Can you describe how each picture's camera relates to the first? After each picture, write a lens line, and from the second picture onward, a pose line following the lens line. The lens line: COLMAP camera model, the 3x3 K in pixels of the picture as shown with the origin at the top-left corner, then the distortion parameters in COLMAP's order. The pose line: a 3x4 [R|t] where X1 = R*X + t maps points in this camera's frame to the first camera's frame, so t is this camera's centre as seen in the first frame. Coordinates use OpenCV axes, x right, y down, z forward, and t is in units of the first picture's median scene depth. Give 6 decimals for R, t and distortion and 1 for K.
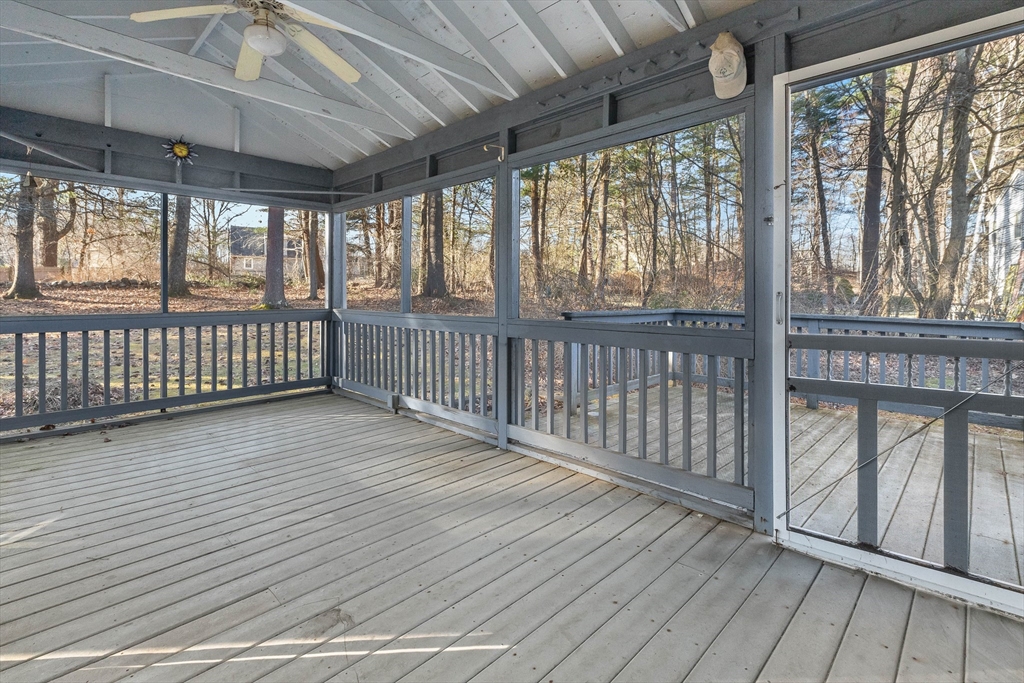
lens RADIAL K [[472.5, 0, 509.0], [0, 472.5, 292.3], [0, 0, 1]] dist [0.001629, 0.000336]
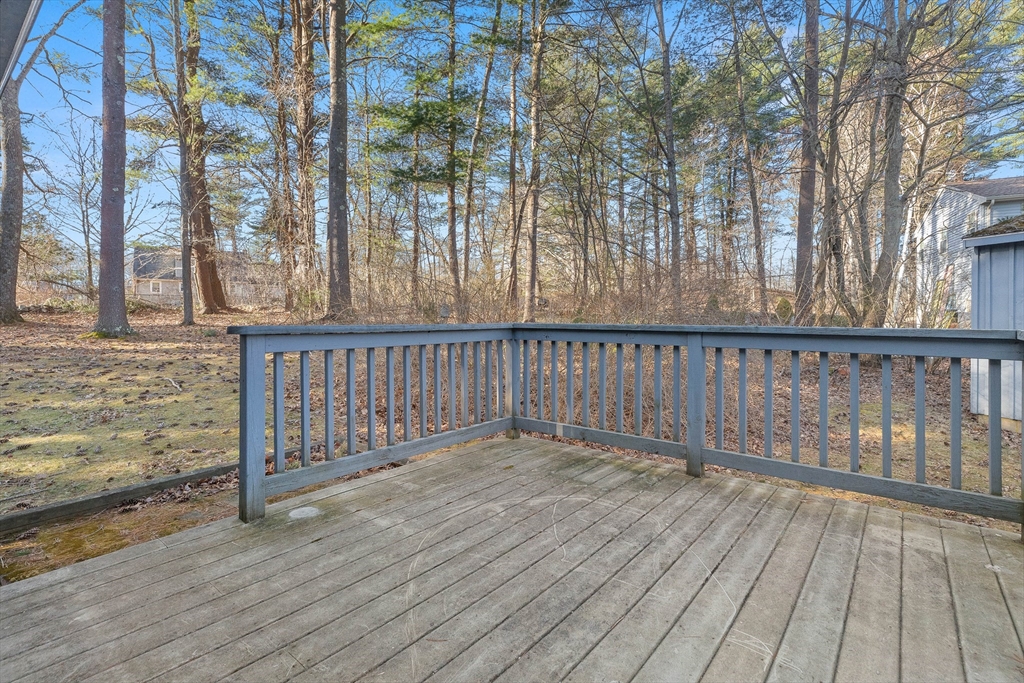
lens RADIAL K [[488.0, 0, 515.0], [0, 488.0, 320.3], [0, 0, 1]] dist [0.001137, 0.000266]
pose [[0.994058, -0.011069, 0.108284, 0.119924], [0.010510, 0.999928, 0.005736, 0.012054], [-0.108340, -0.004563, 0.994103, 0.136981]]
